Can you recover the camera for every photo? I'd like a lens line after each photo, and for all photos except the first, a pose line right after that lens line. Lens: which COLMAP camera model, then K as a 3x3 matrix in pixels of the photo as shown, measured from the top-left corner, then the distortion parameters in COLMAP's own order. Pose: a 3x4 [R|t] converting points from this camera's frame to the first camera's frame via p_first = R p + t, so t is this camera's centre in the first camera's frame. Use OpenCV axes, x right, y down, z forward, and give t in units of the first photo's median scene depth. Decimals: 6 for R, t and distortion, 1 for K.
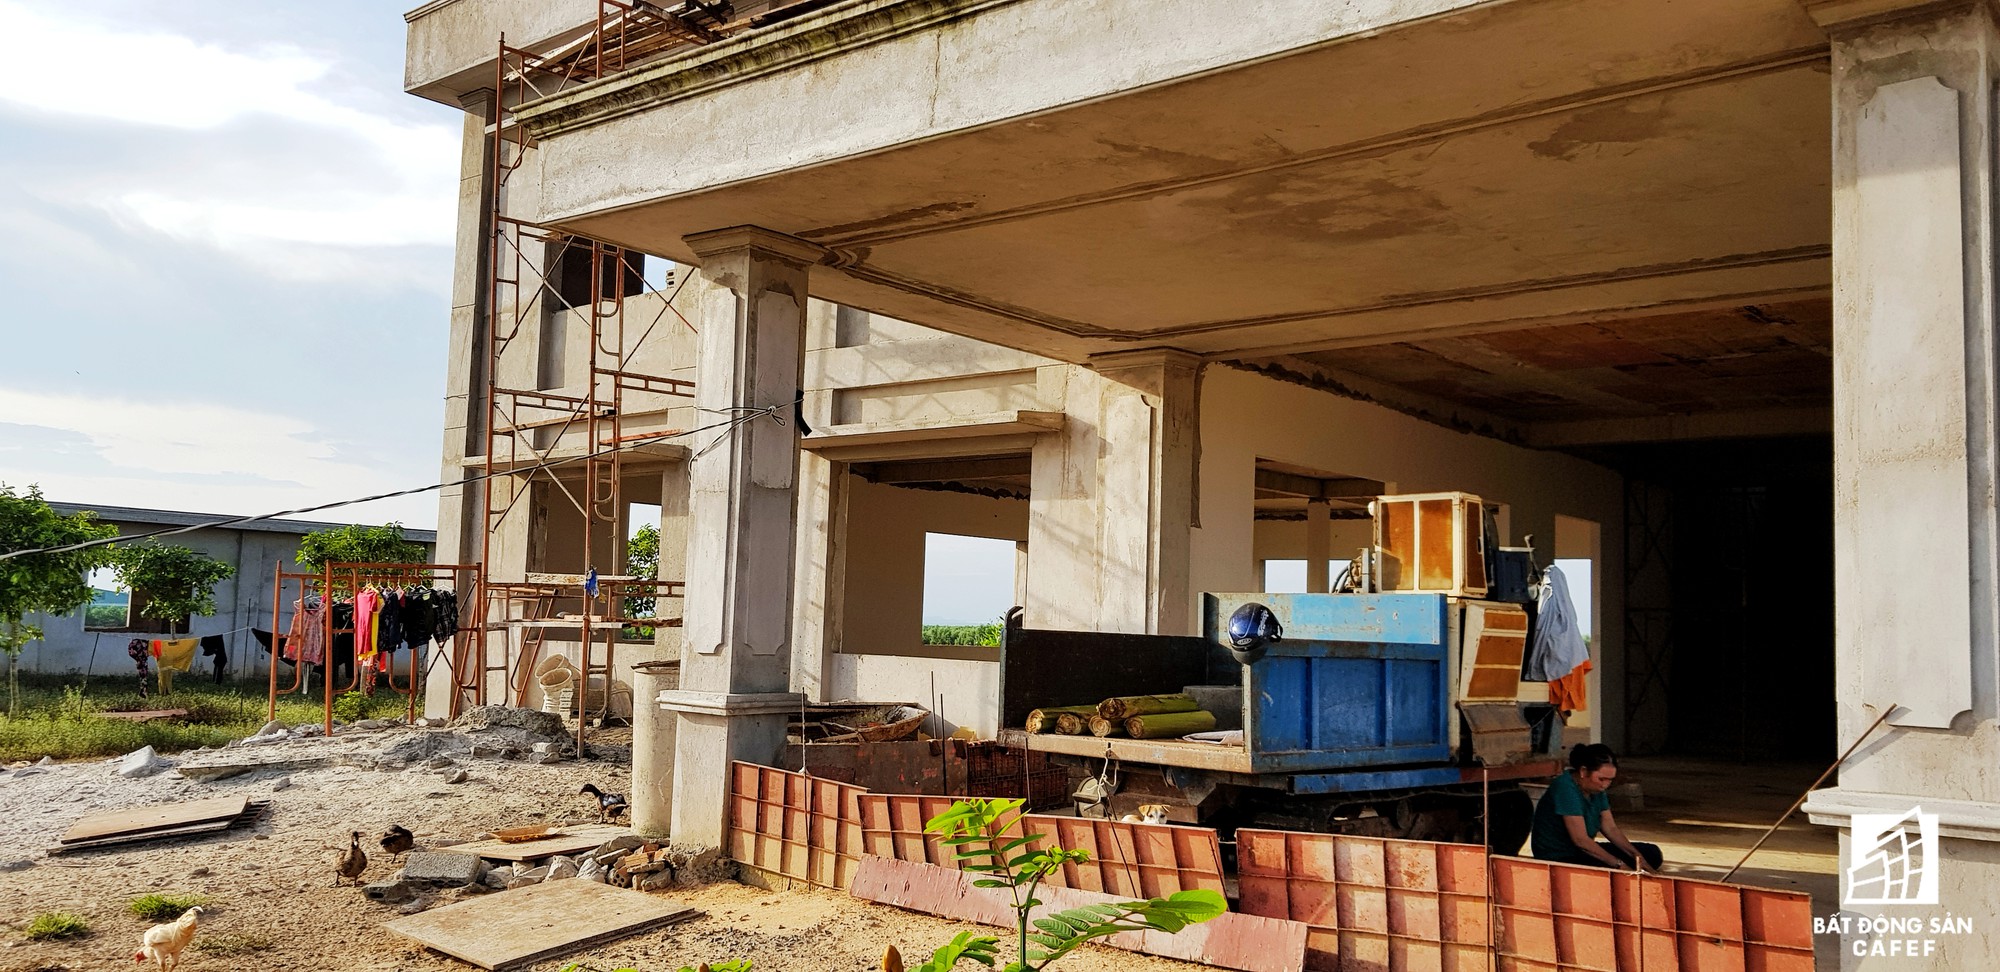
lens RADIAL K [[1563.0, 0, 1009.1], [0, 1563.0, 478.4], [0, 0, 1]] dist [0.066365, -0.104327]
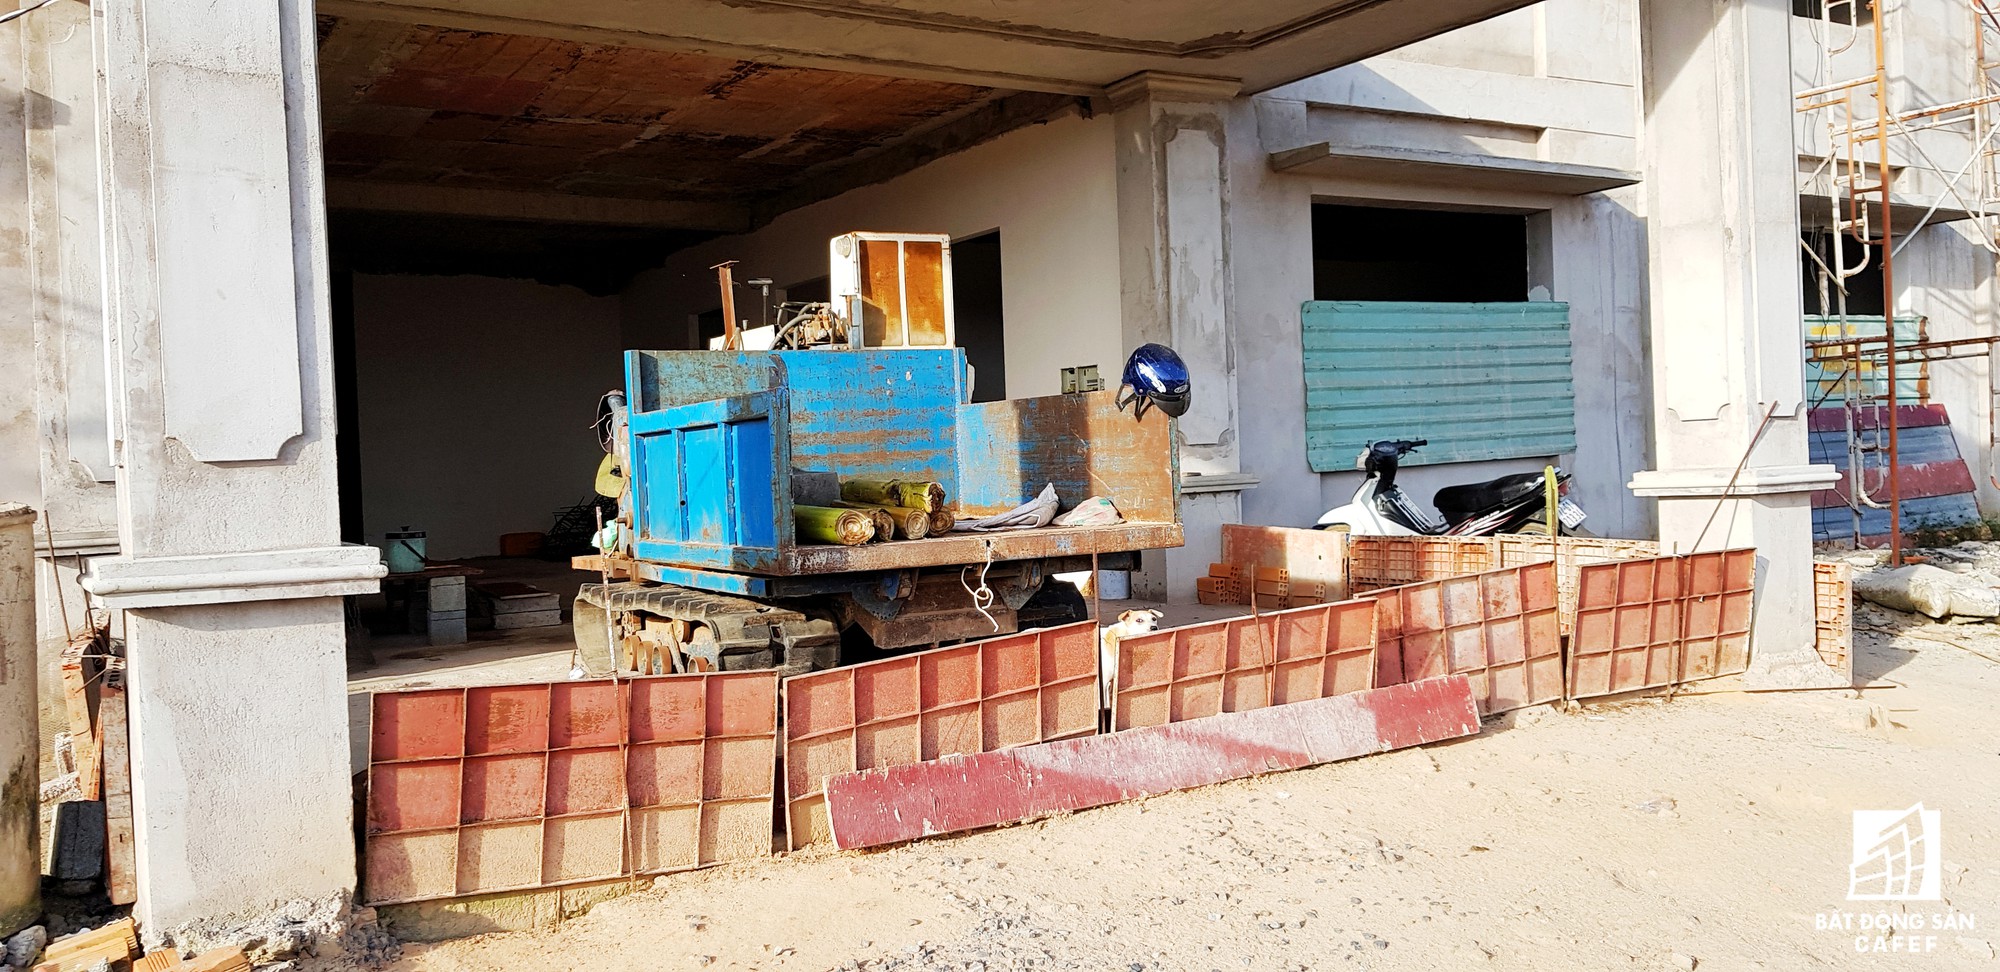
lens RADIAL K [[1563.0, 0, 1002.4], [0, 1563.0, 468.4], [0, 0, 1]] dist [0.066365, -0.104327]
pose [[0.307059, -0.053566, 0.950182, -0.363496], [-0.044372, 0.996523, 0.070517, 0.050971], [-0.950656, -0.063814, 0.303615, 0.463550]]
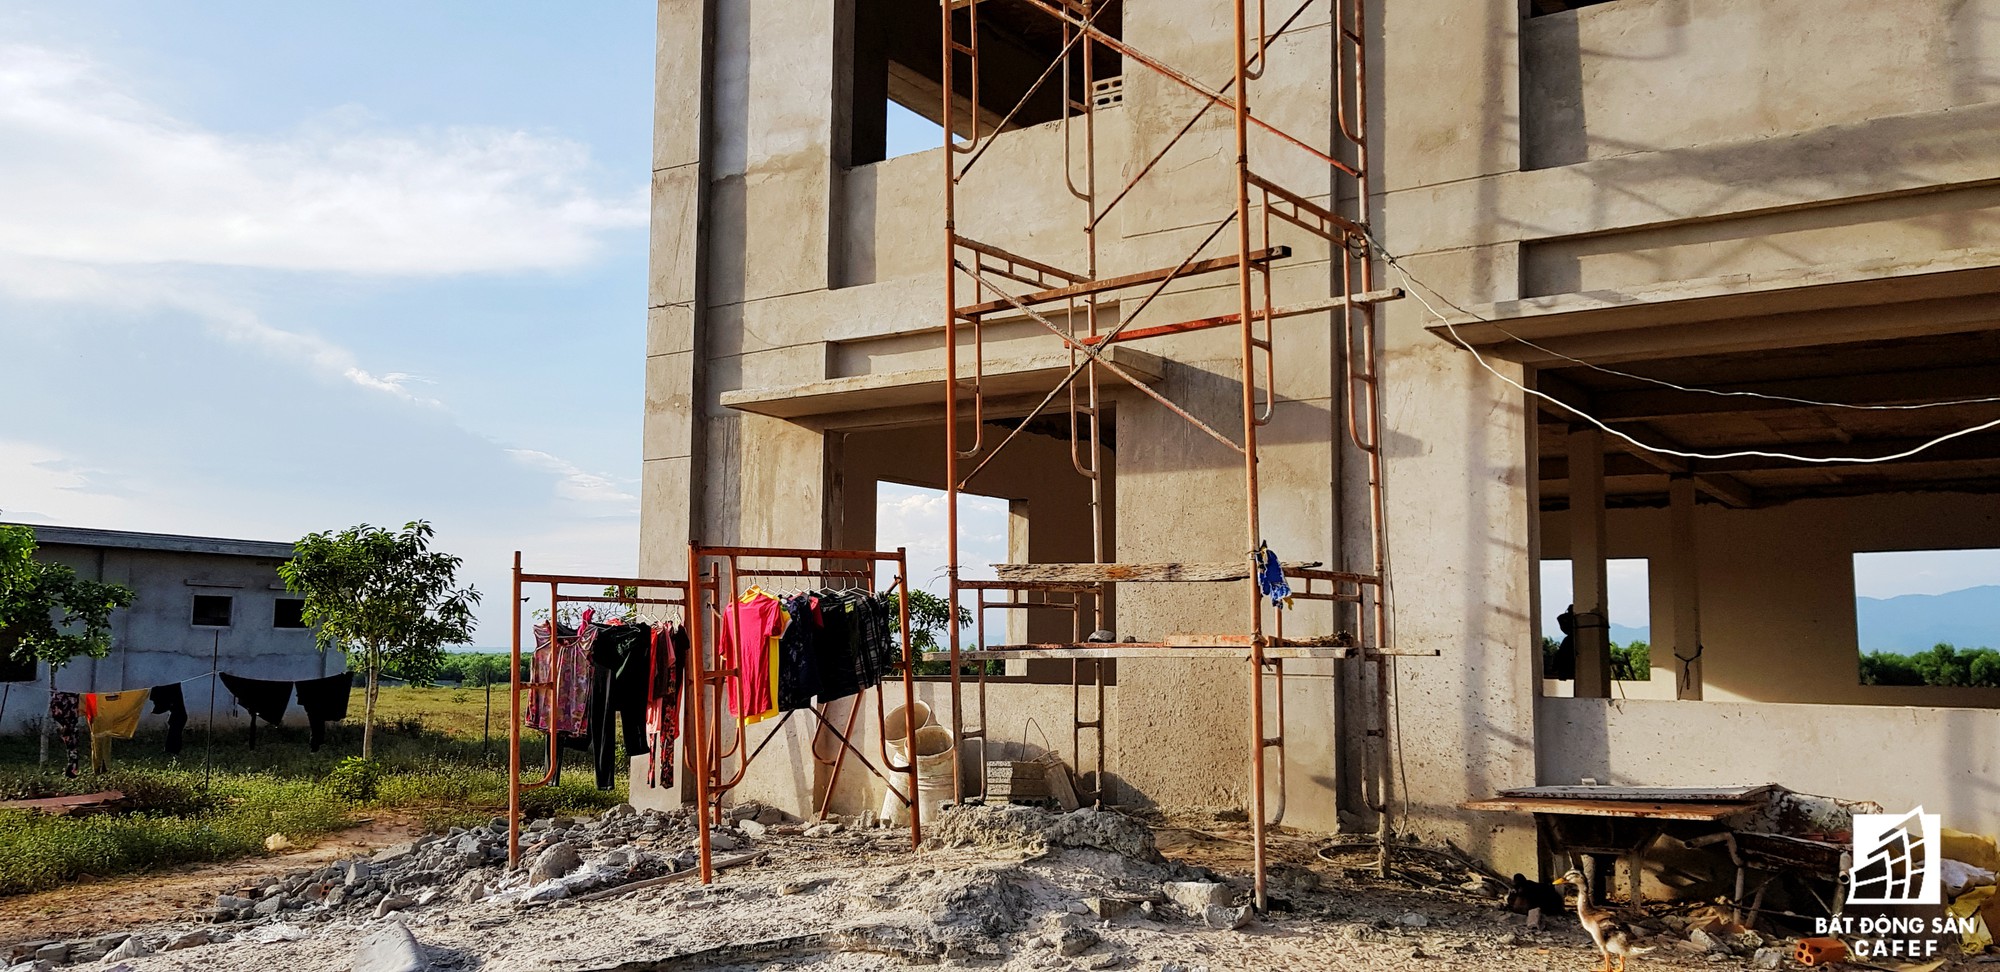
lens RADIAL K [[1563.0, 0, 1011.1], [0, 1563.0, 488.9], [0, 0, 1]] dist [0.066365, -0.104327]
pose [[0.991927, -0.009718, 0.126436, -0.431940], [0.010687, 0.999918, -0.006988, 0.042921], [-0.126357, 0.008283, 0.991950, 0.507872]]
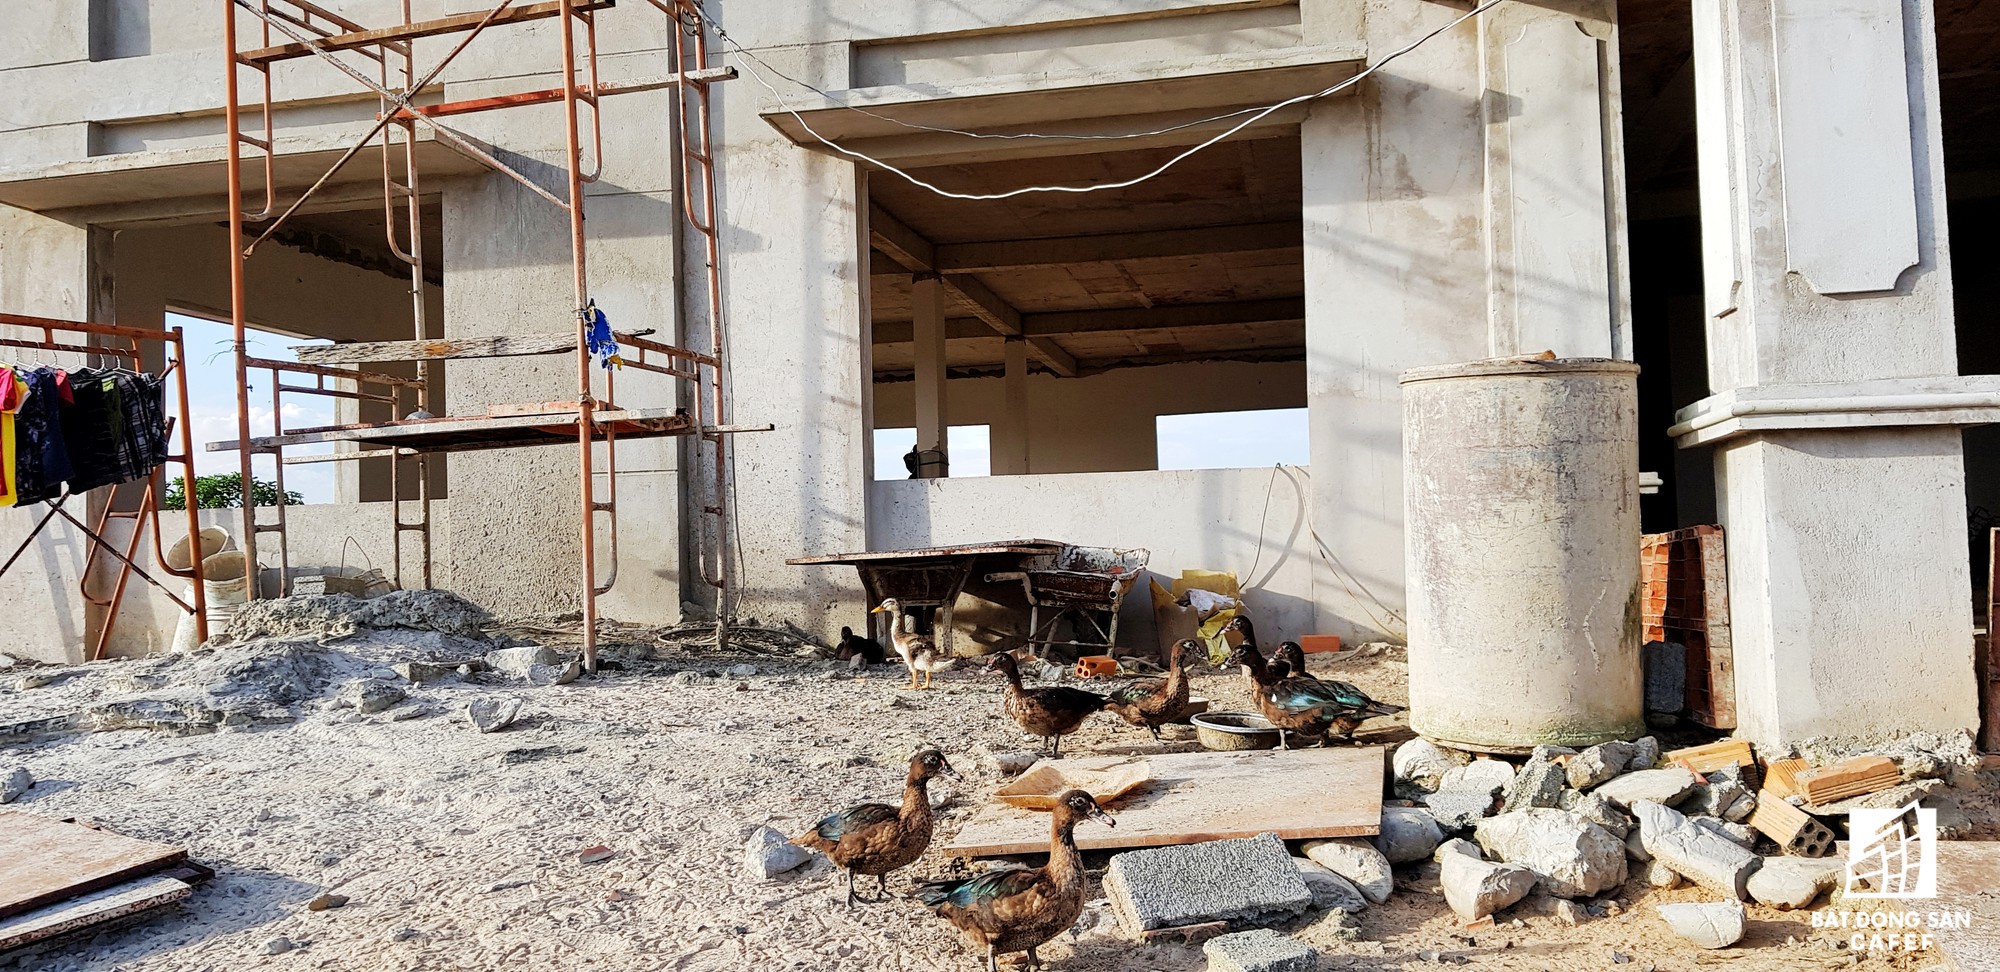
lens RADIAL K [[1563.0, 0, 1007.4], [0, 1563.0, 485.9], [0, 0, 1]] dist [0.066365, -0.104327]
pose [[0.870870, -0.034451, 0.490304, -0.415705], [0.010633, 0.998628, 0.051283, 0.095415], [-0.491398, -0.039447, 0.870042, 0.503974]]
